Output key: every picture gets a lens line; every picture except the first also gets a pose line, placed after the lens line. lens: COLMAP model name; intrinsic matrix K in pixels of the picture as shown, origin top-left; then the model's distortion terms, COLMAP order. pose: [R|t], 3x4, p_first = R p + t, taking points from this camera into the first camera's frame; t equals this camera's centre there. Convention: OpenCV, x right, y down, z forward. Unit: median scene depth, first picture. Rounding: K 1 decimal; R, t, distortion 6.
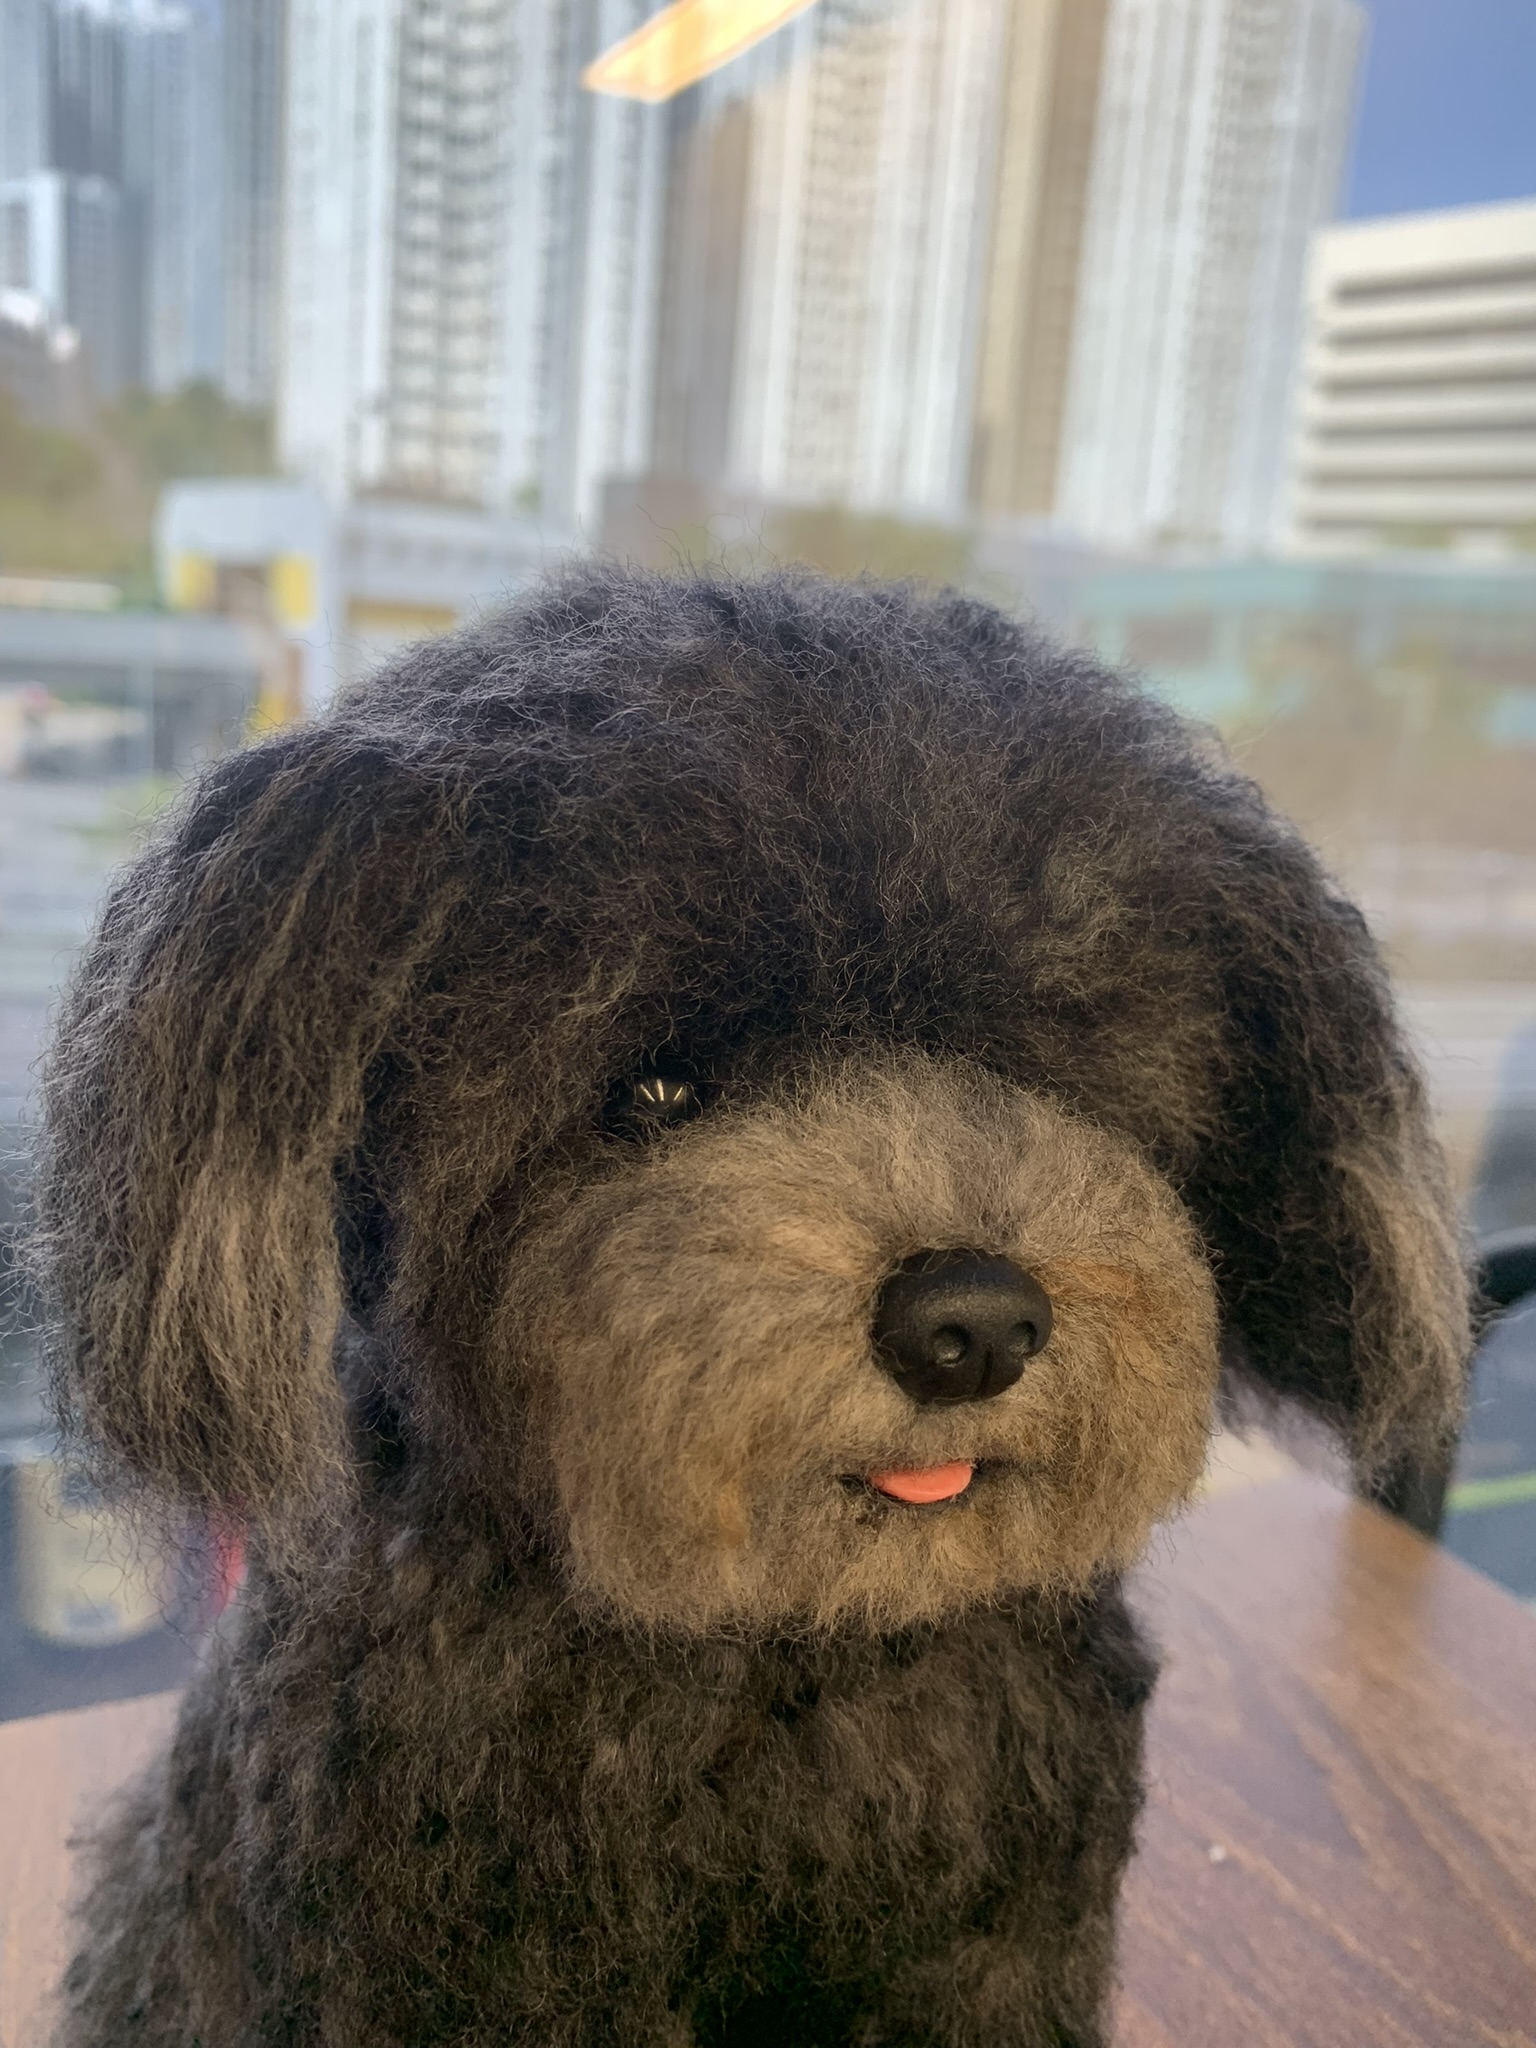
lens RADIAL K [[1690.1, 0, 766.6], [0, 1690.1, 1056.7], [0, 0, 1]] dist [-0.010911, 0.022844]
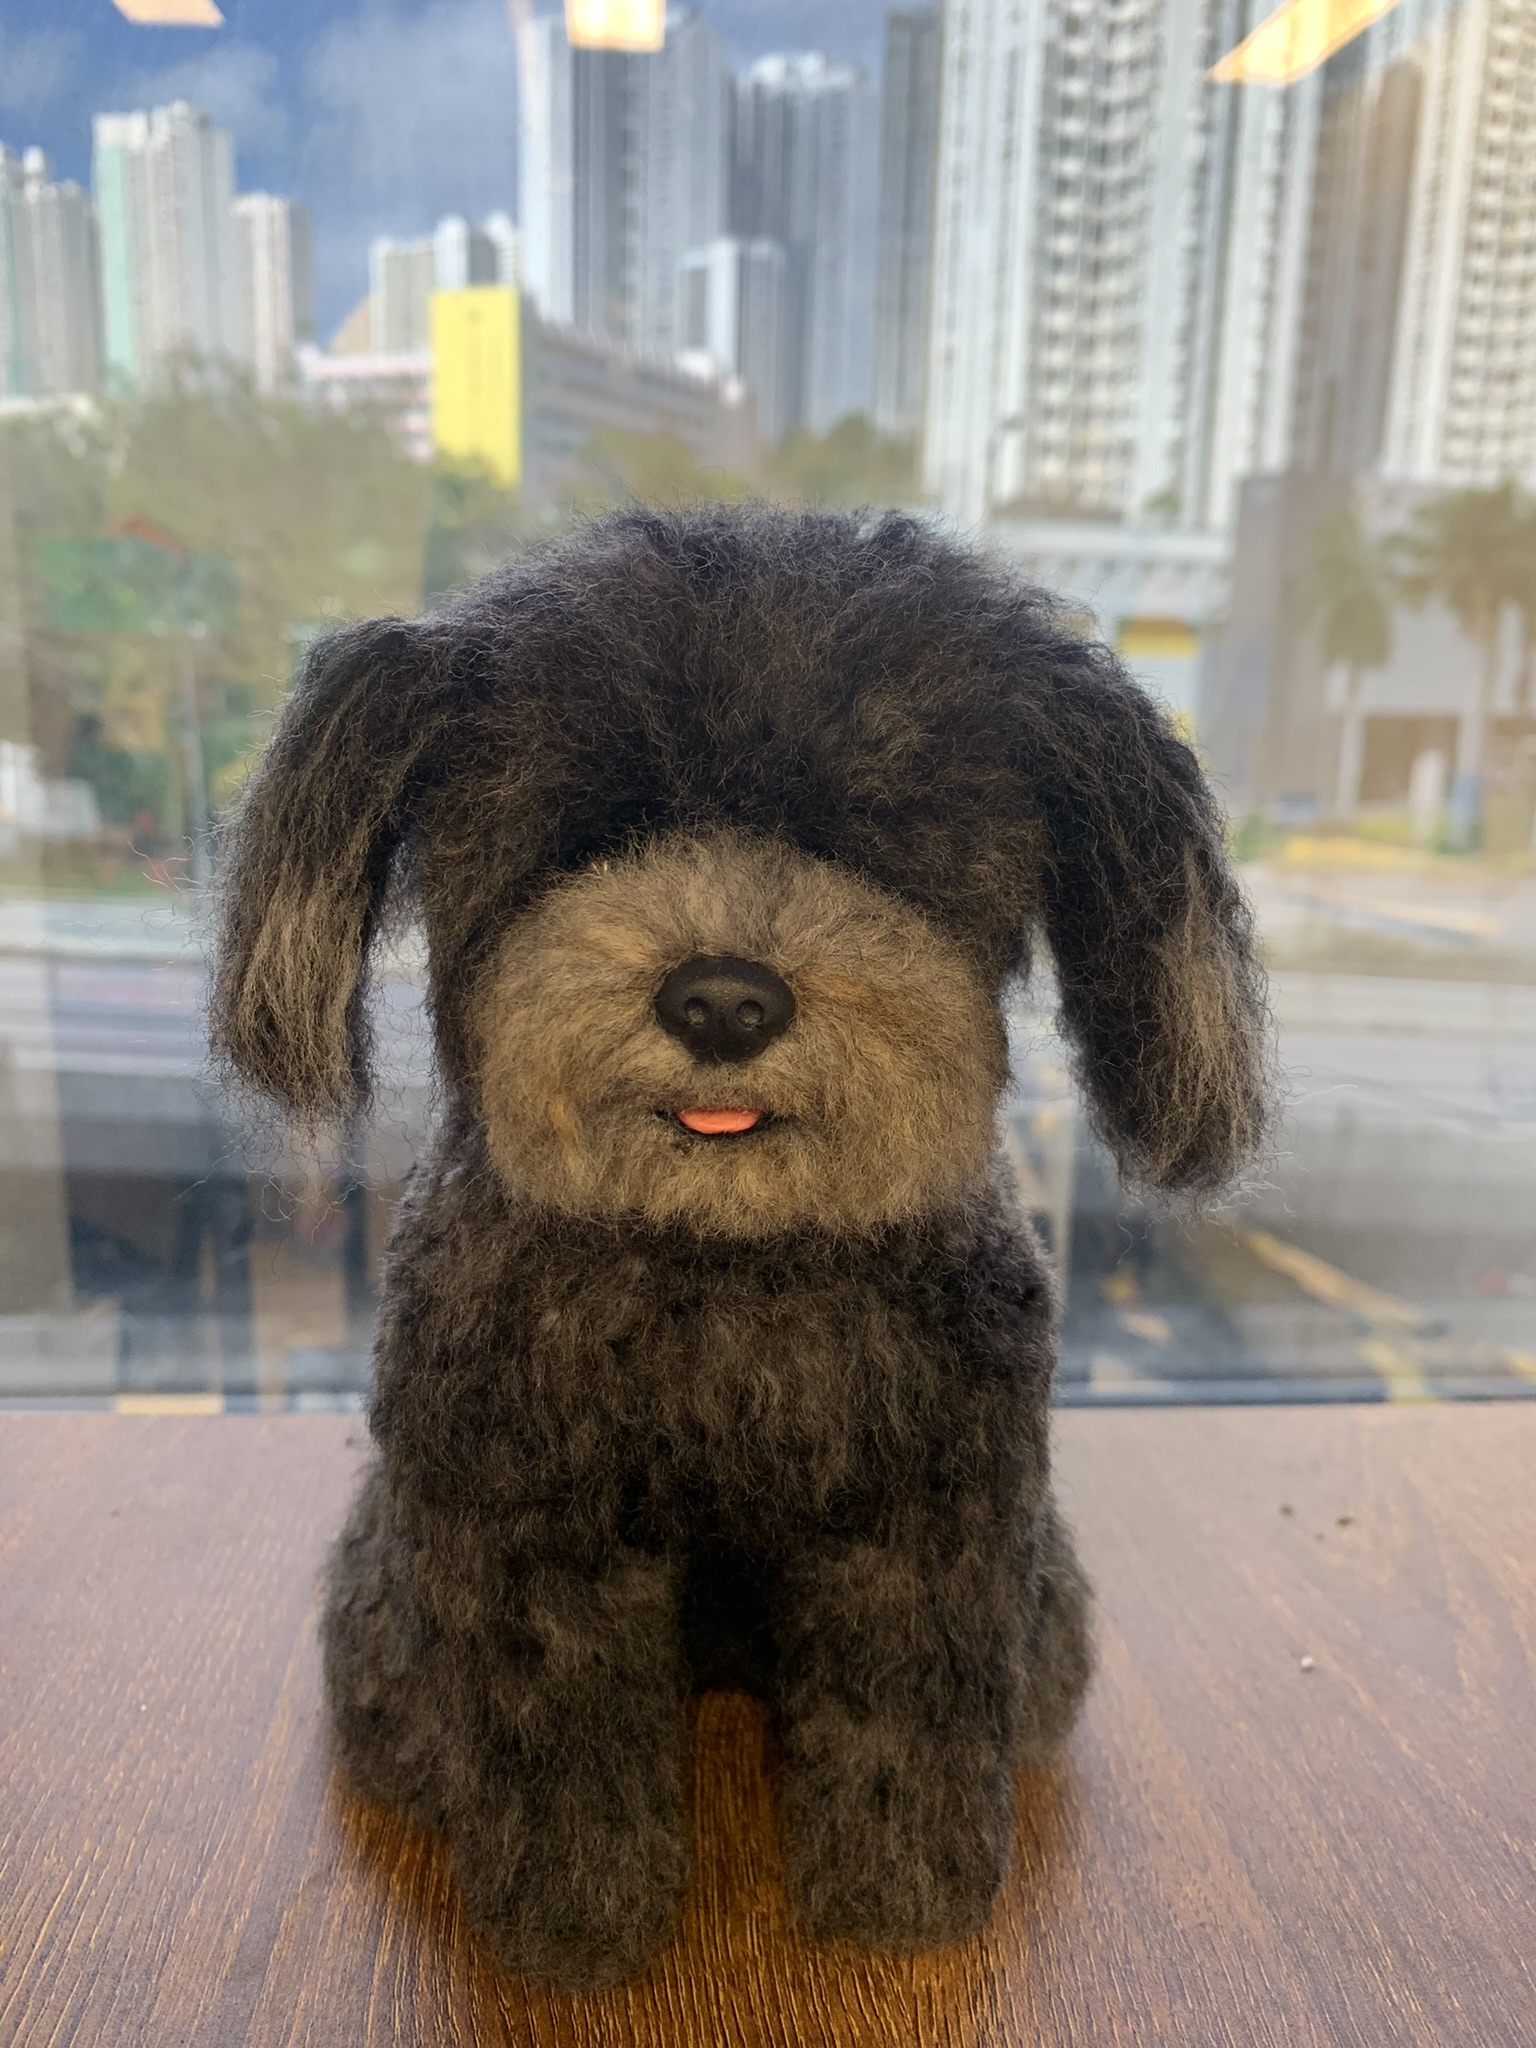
lens RADIAL K [[1690.1, 0, 766.6], [0, 1690.1, 1056.7], [0, 0, 1]] dist [-0.010911, 0.022844]
pose [[0.935710, 0.042524, -0.350197, 0.593521], [-0.044951, 0.998988, 0.001199, 0.178164], [0.349894, 0.014620, 0.936675, -0.312826]]
